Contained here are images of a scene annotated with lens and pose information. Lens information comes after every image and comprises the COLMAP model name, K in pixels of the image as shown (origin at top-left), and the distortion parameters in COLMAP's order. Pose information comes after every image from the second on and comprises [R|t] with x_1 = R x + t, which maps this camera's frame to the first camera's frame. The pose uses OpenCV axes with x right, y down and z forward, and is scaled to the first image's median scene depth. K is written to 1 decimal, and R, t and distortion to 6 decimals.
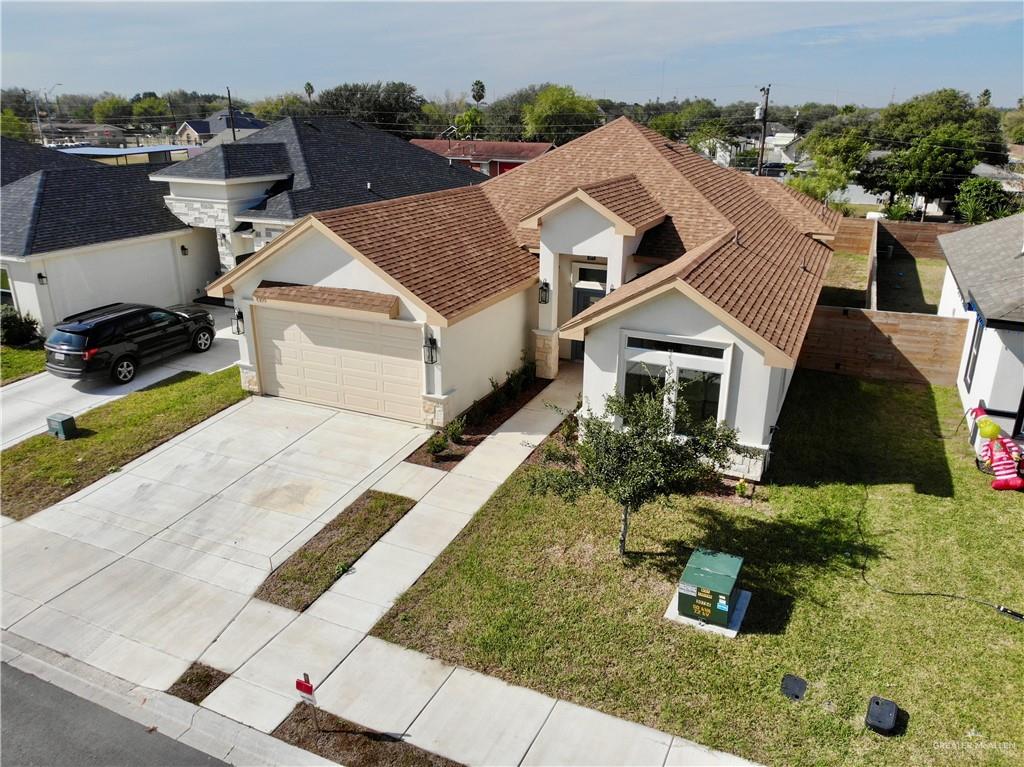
lens RADIAL K [[760.2, 0, 514.9], [0, 760.2, 384.1], [0, 0, 1]] dist [-0.015334, -0.005089]
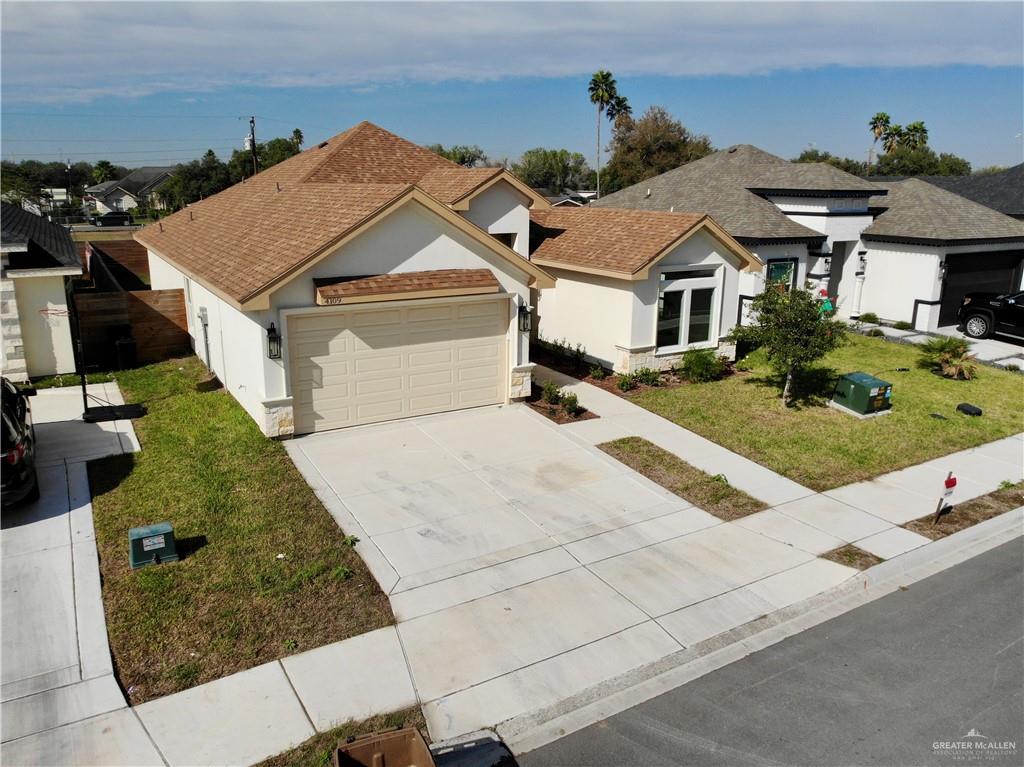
lens RADIAL K [[760.2, 0, 510.3], [0, 760.2, 385.5], [0, 0, 1]] dist [-0.015334, -0.005089]
pose [[0.570951, -0.213586, 0.792714, -1.046881], [0.275145, 0.959506, 0.060353, -0.027666], [-0.773505, 0.183653, 0.606598, 0.473758]]
